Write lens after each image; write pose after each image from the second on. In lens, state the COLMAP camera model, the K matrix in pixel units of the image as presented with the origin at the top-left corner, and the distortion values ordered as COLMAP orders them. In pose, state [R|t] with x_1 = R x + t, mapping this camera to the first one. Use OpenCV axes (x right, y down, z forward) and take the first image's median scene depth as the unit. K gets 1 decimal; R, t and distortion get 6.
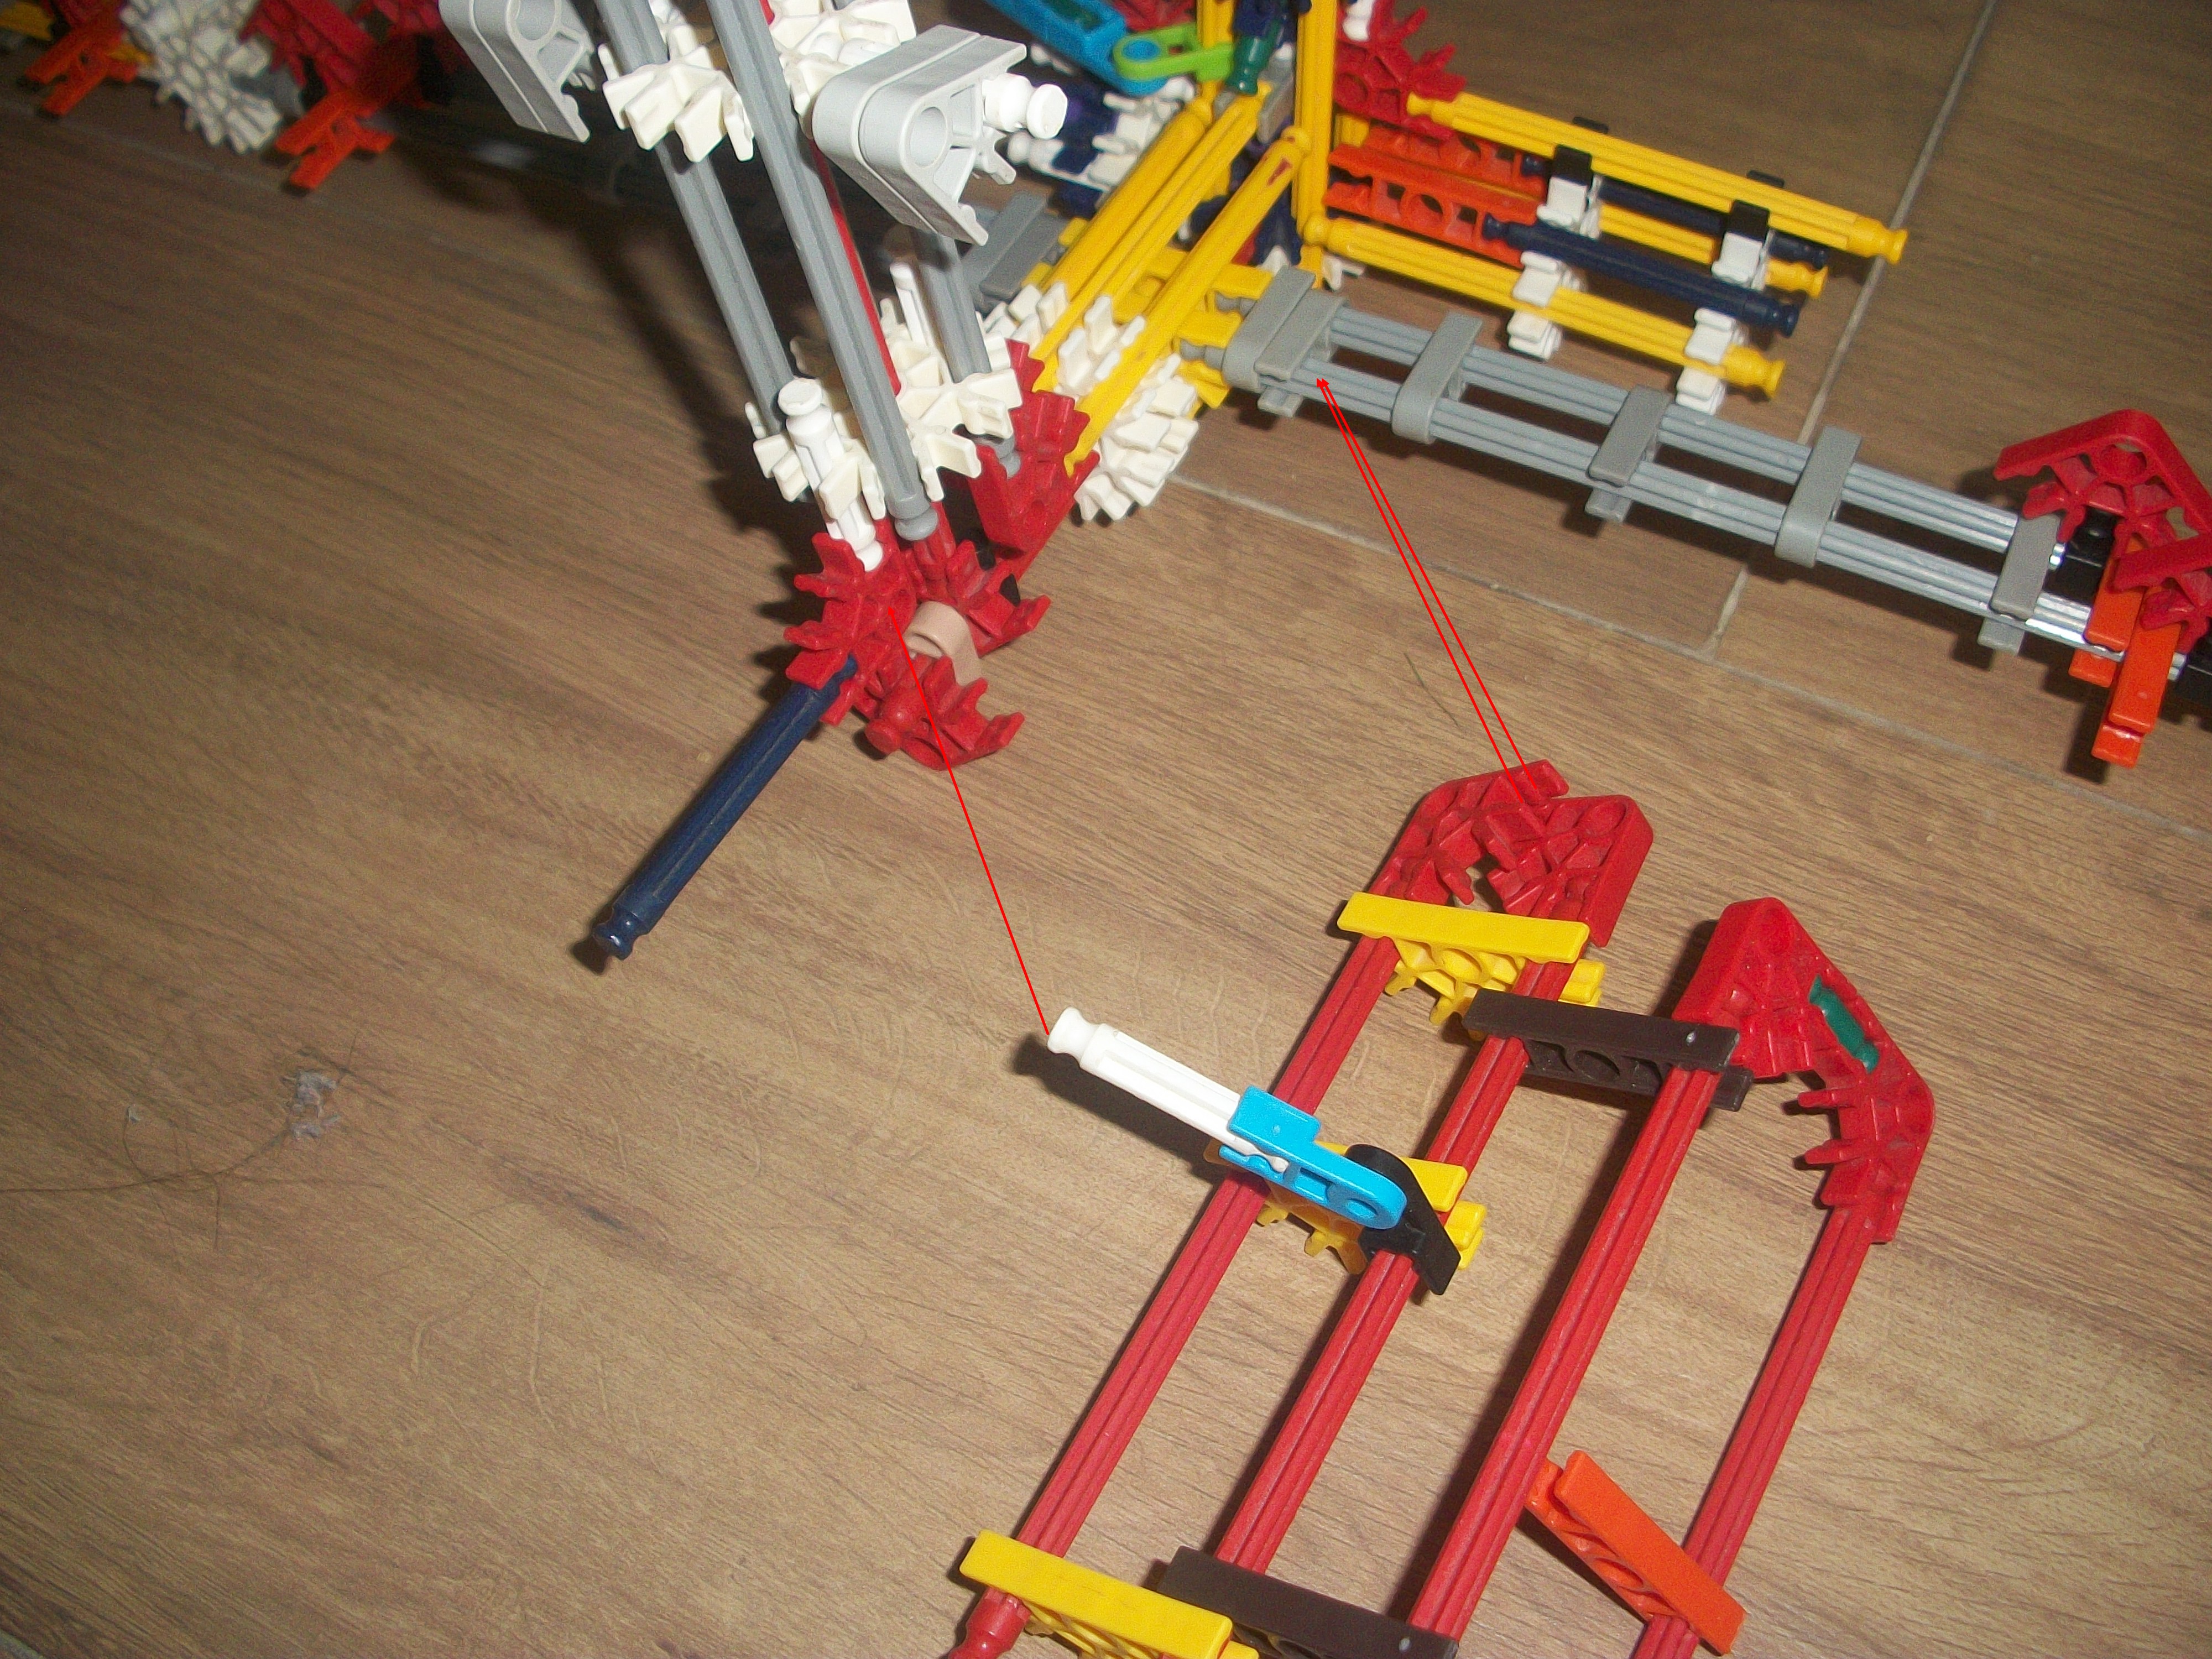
lens RADIAL K [[2344.0, 0, 1106.0], [0, 2344.0, 829.5], [0, 0, 1]] dist [-0.138209, 0.018608]
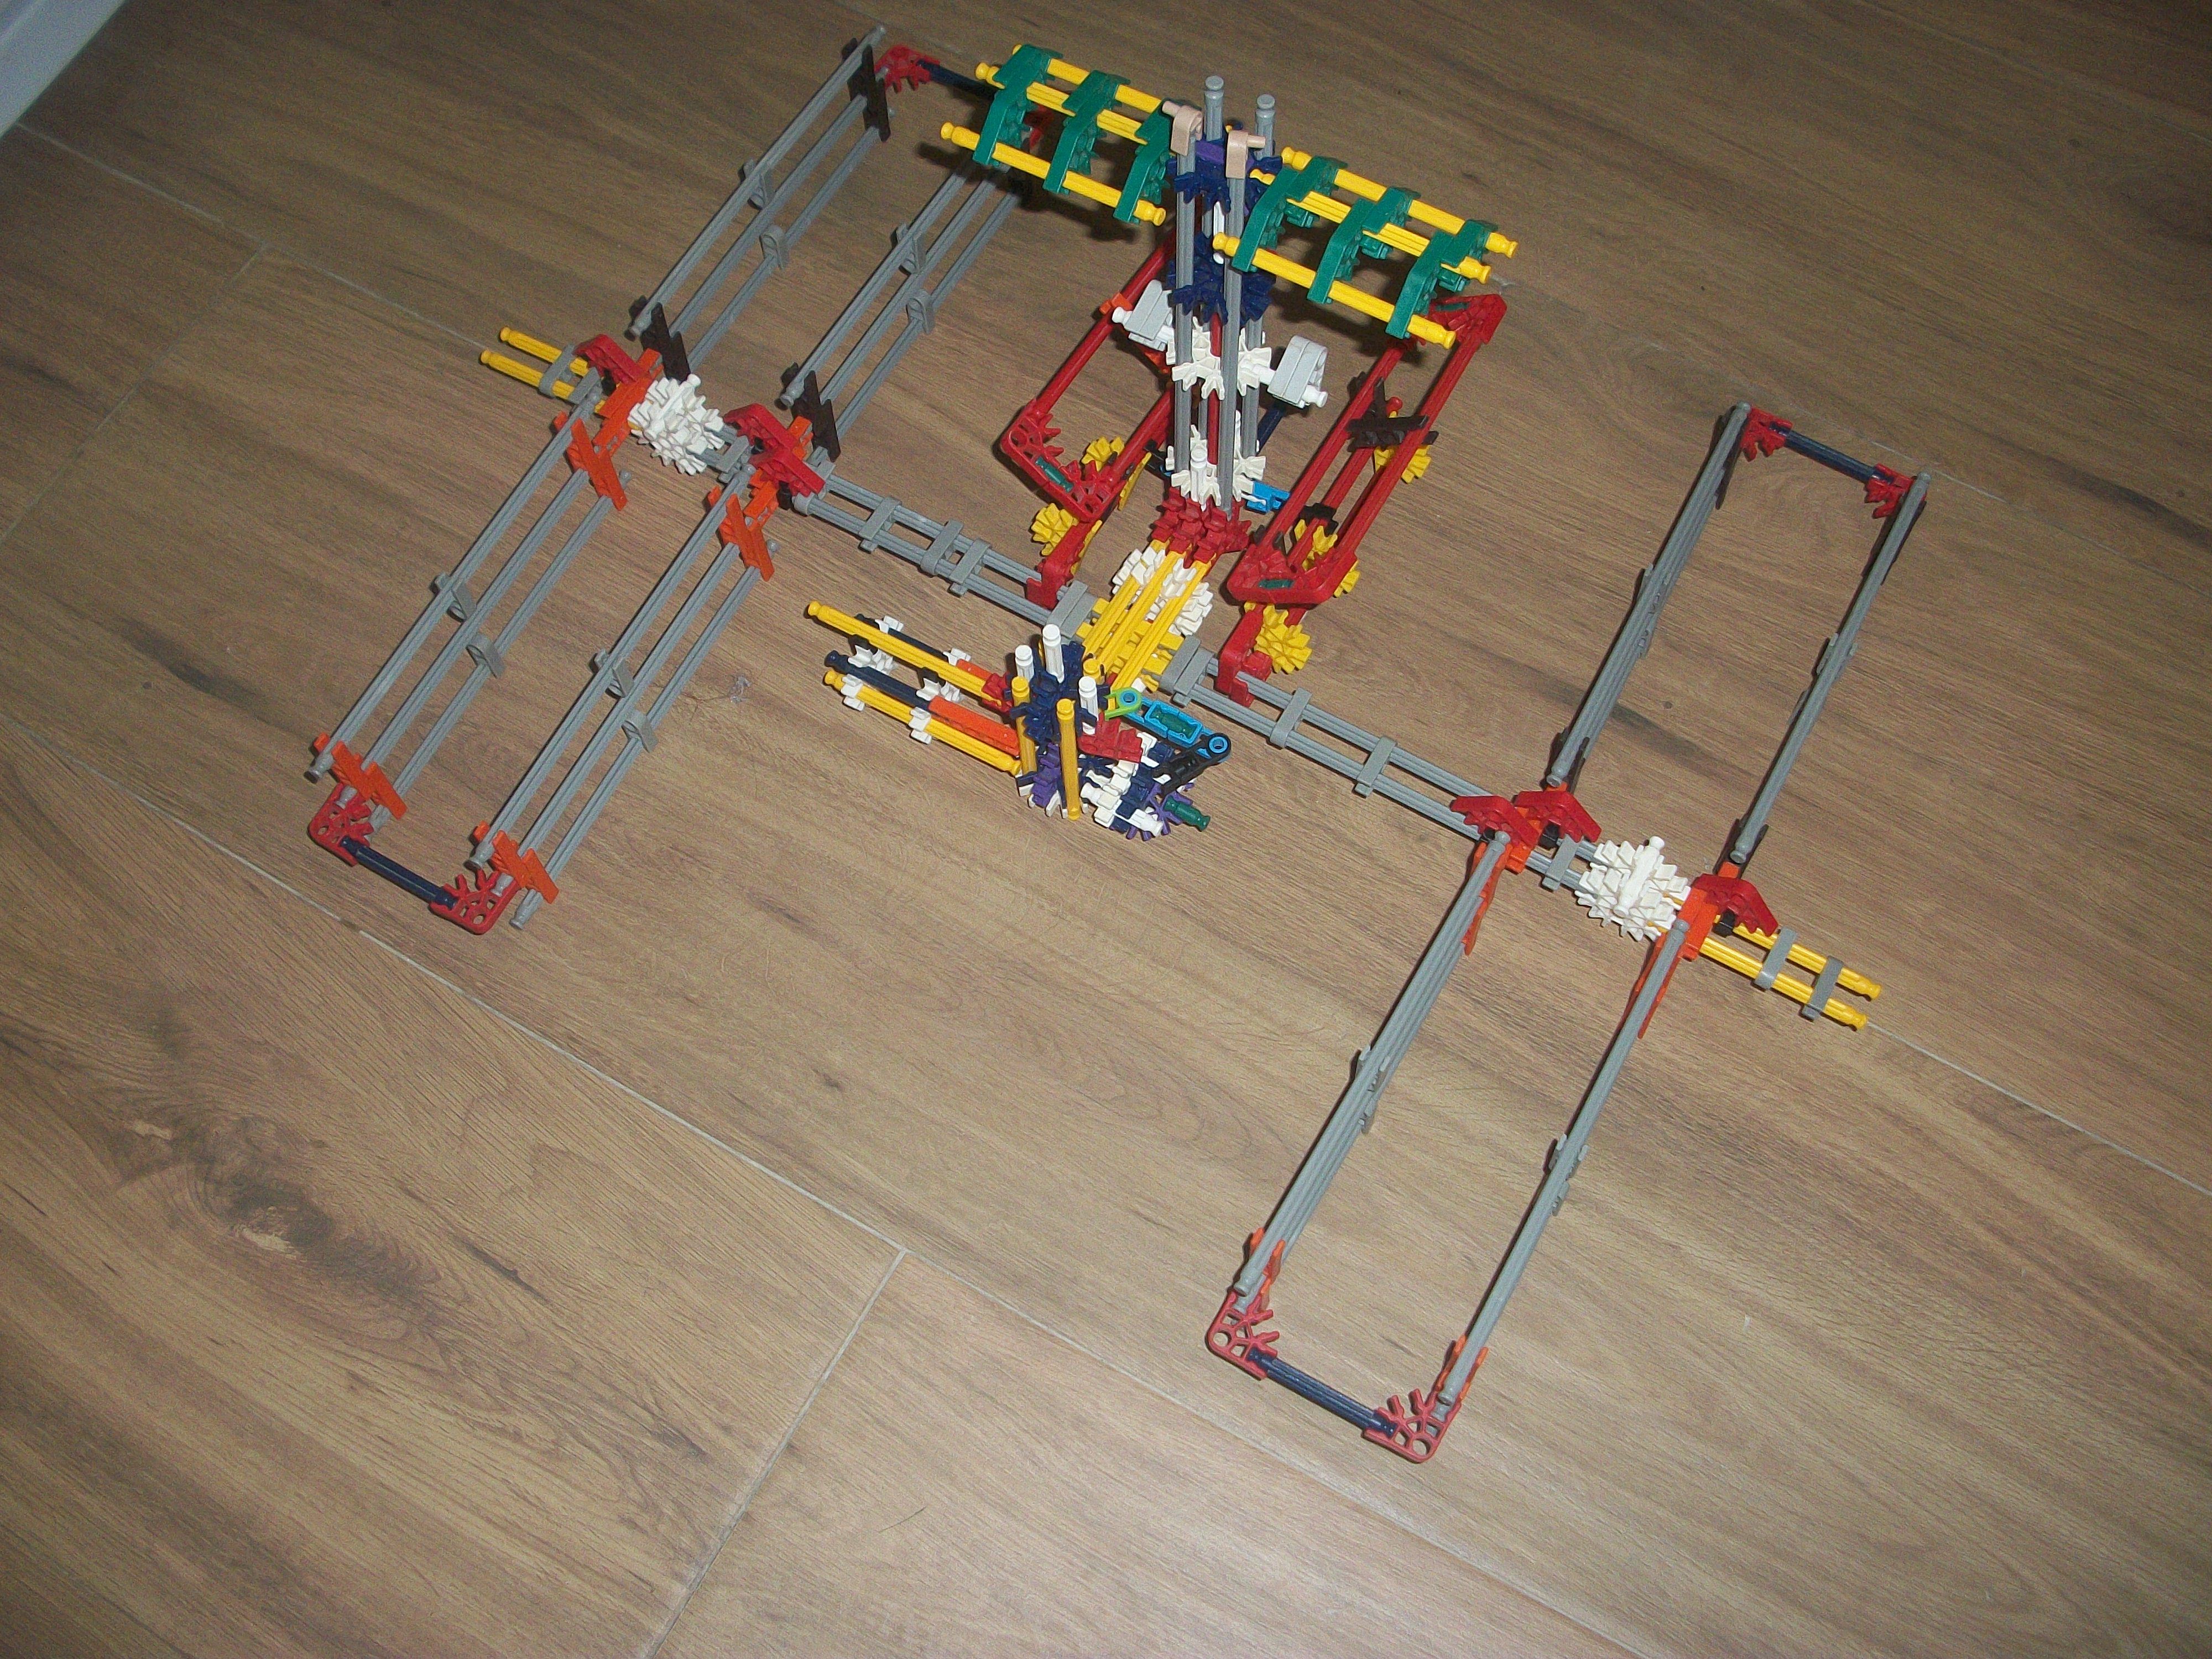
lens RADIAL K [[2247.7, 0, 1110.1], [0, 2247.7, 779.0], [0, 0, 1]] dist [-0.001844, 0.002779]
pose [[0.997810, 0.060615, 0.026478, 0.070479], [-0.063645, 0.988842, 0.134691, -0.356361], [-0.018018, -0.136081, 0.990534, -1.521200]]
